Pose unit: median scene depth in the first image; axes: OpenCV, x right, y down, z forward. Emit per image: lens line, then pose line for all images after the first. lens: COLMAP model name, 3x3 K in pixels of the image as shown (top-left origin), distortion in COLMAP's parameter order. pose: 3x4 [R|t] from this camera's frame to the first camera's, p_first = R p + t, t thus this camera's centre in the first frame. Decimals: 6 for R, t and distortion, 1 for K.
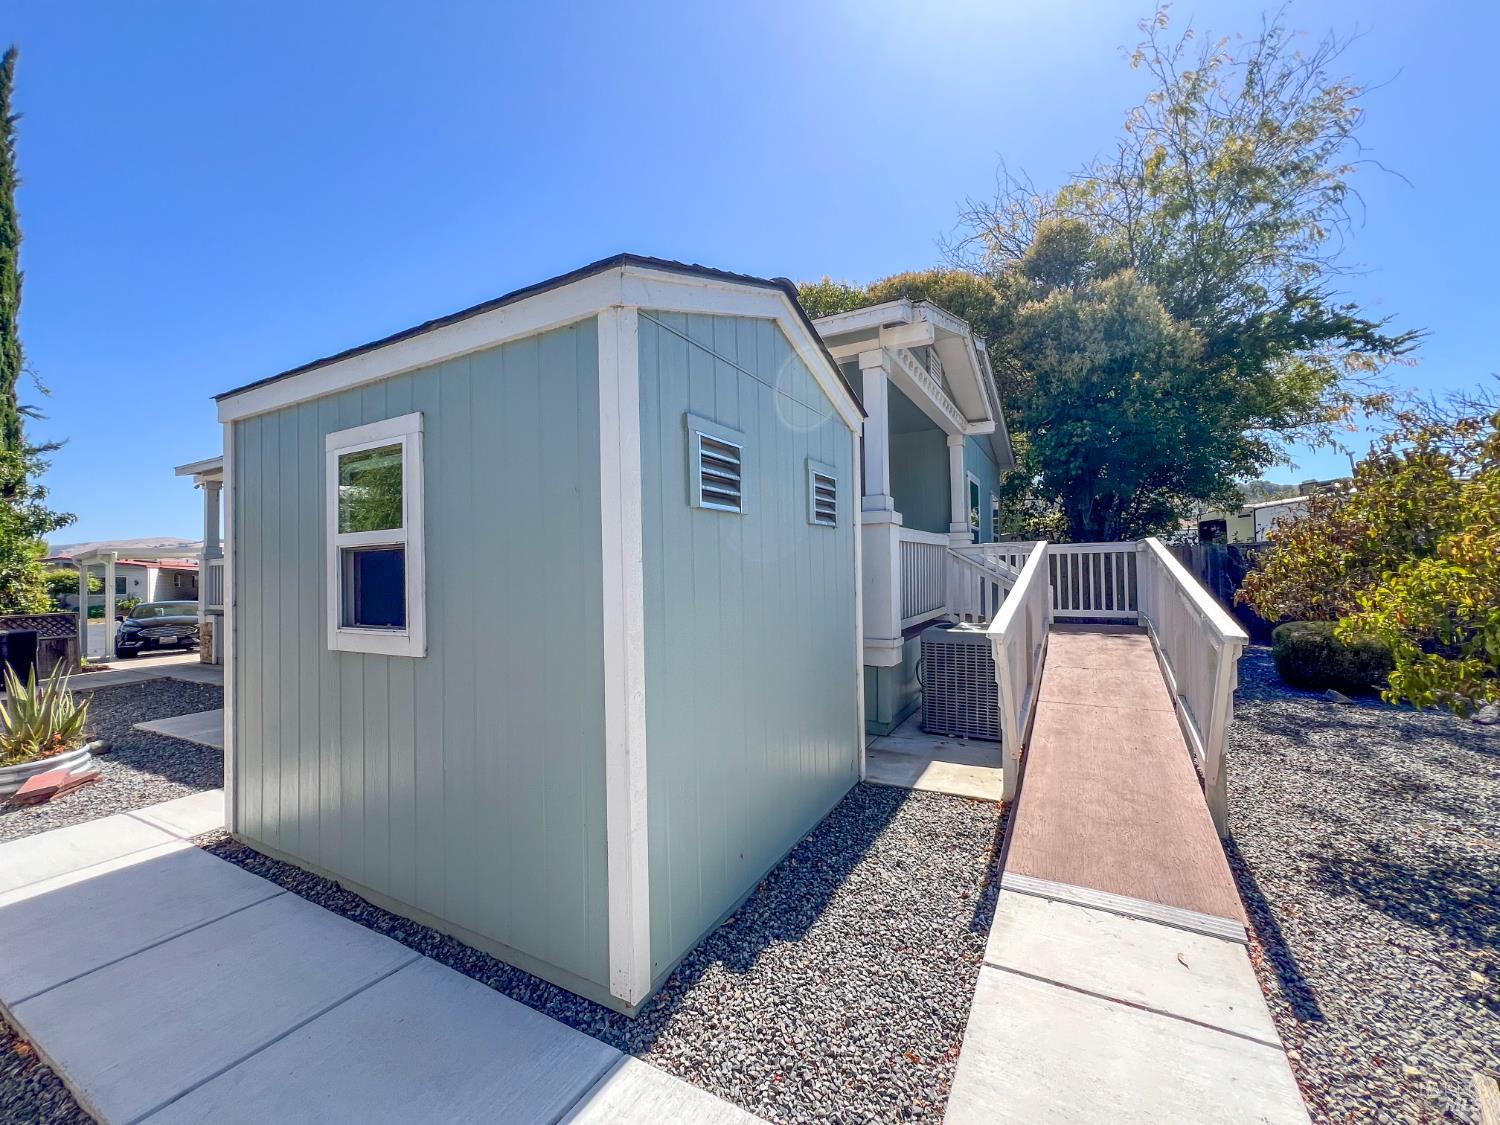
lens RADIAL K [[604.0, 0, 749.5], [0, 604.0, 561.7], [0, 0, 1]] dist [-0.003540, 0.000038]
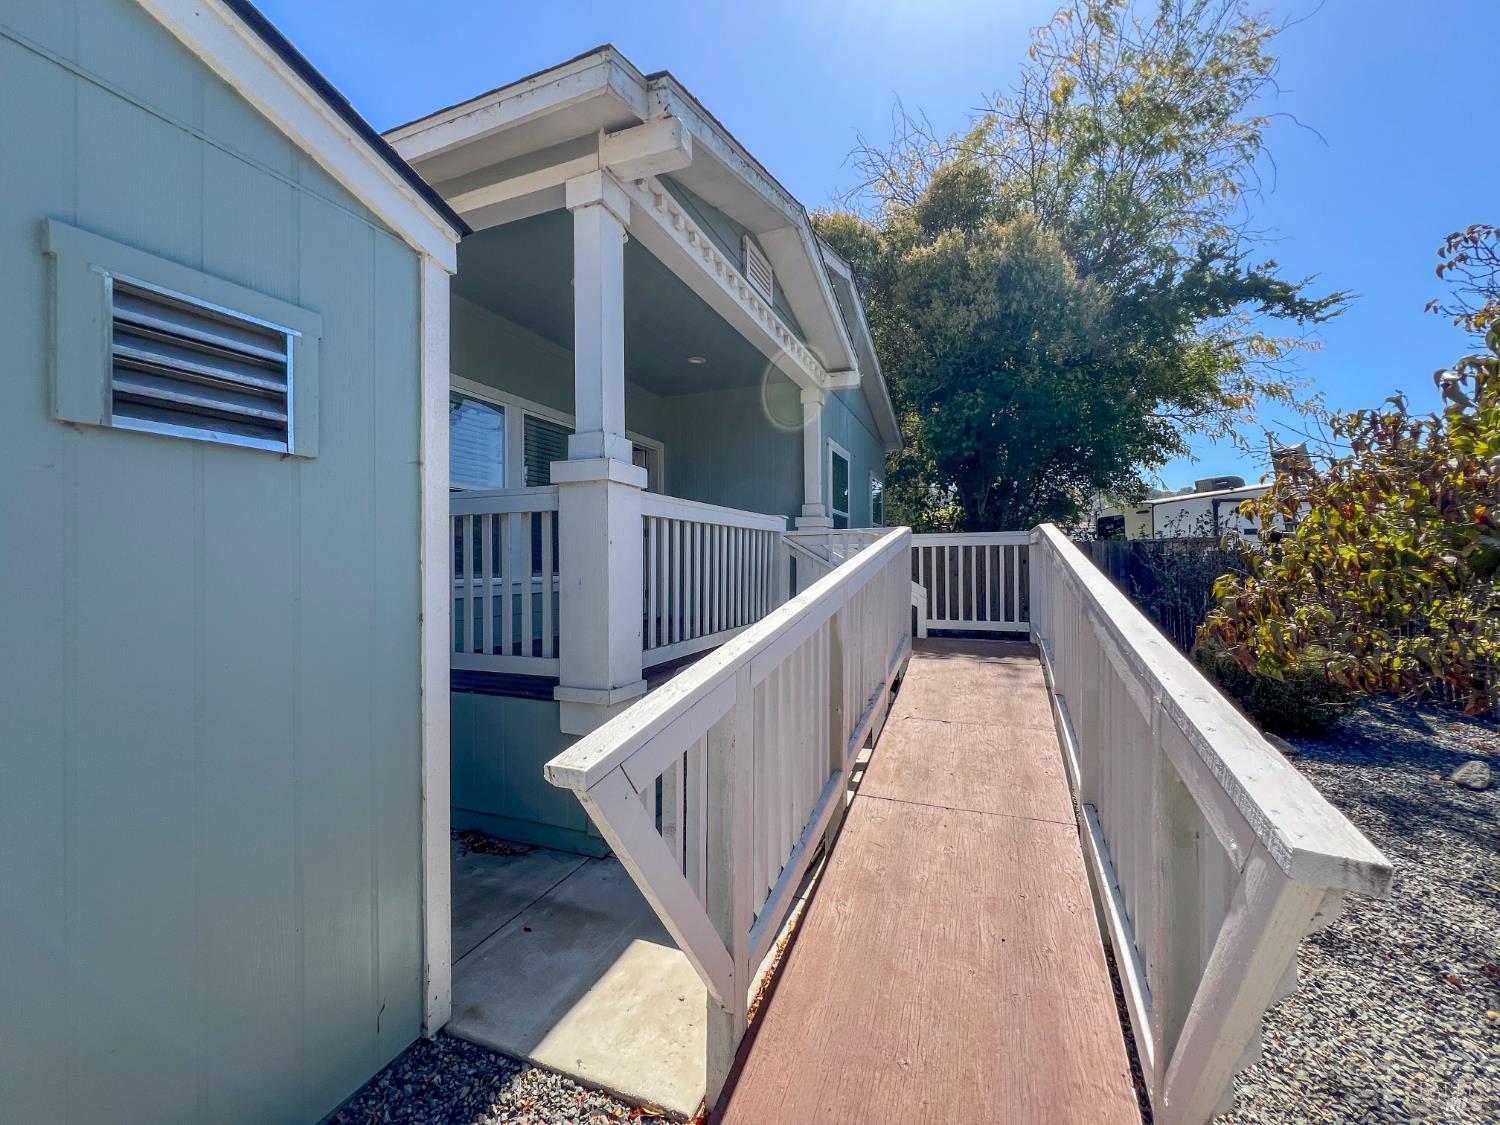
lens RADIAL K [[604.0, 0, 747.7], [0, 604.0, 563.3], [0, 0, 1]] dist [-0.003540, 0.000038]
pose [[0.992557, 0.010142, 0.121357, 0.145679], [-0.011583, 0.999871, 0.011170, 0.001816], [-0.121228, -0.012492, 0.992546, 0.212721]]
